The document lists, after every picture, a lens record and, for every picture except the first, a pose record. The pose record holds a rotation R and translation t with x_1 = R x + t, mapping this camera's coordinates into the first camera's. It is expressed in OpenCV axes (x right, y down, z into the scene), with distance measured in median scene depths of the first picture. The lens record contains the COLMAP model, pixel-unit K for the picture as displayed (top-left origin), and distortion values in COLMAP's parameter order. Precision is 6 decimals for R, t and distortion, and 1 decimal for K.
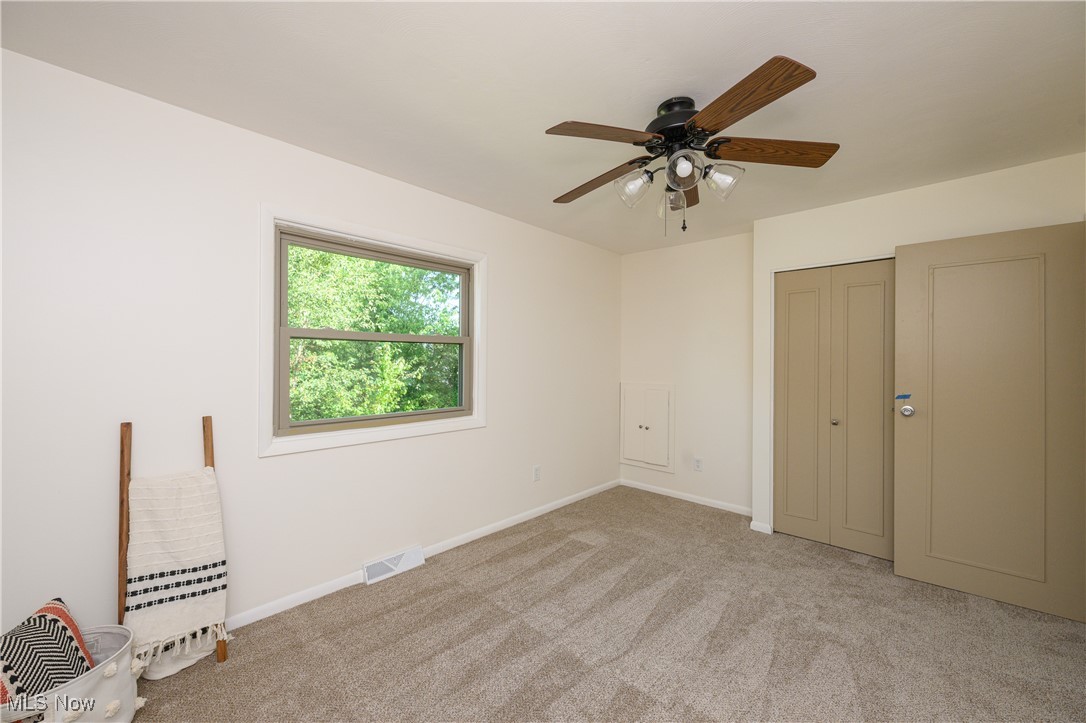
lens RADIAL K [[429.4, 0, 543.0], [0, 429.4, 361.5], [0, 0, 1]] dist [0.001623, -0.000181]
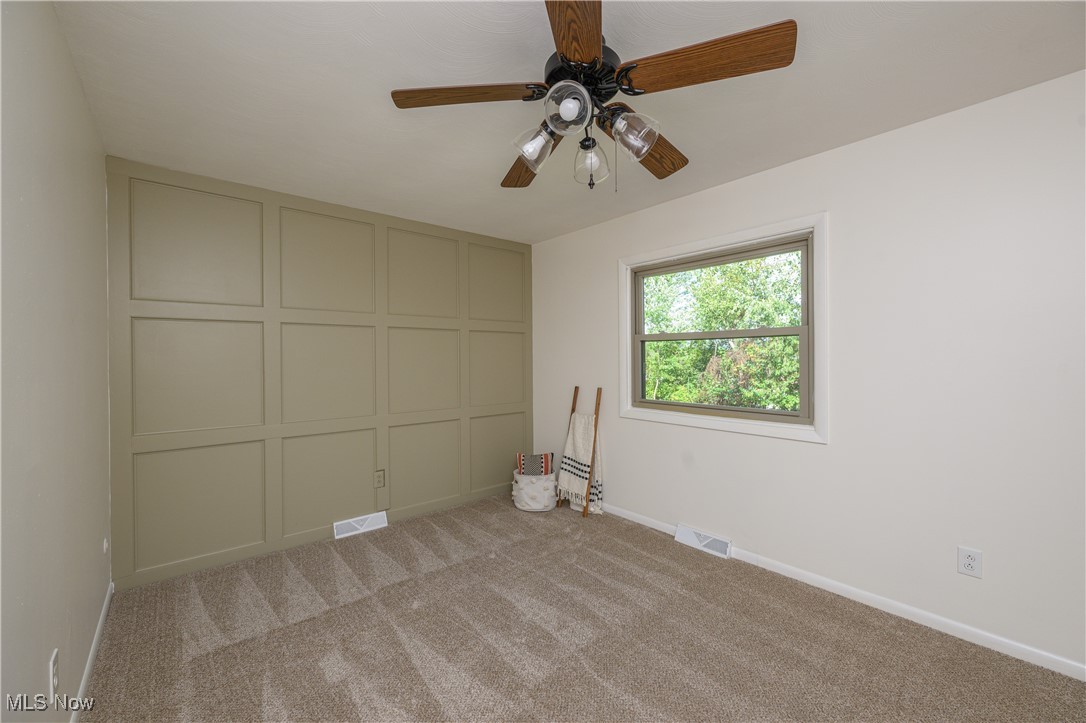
lens RADIAL K [[429.4, 0, 543.0], [0, 429.4, 361.5], [0, 0, 1]] dist [0.001623, -0.000181]
pose [[-0.166985, 0.000552, -0.985959, 0.896405], [0.006450, 0.999979, -0.000533, 0.011464], [0.985938, -0.006448, -0.166985, 0.865848]]
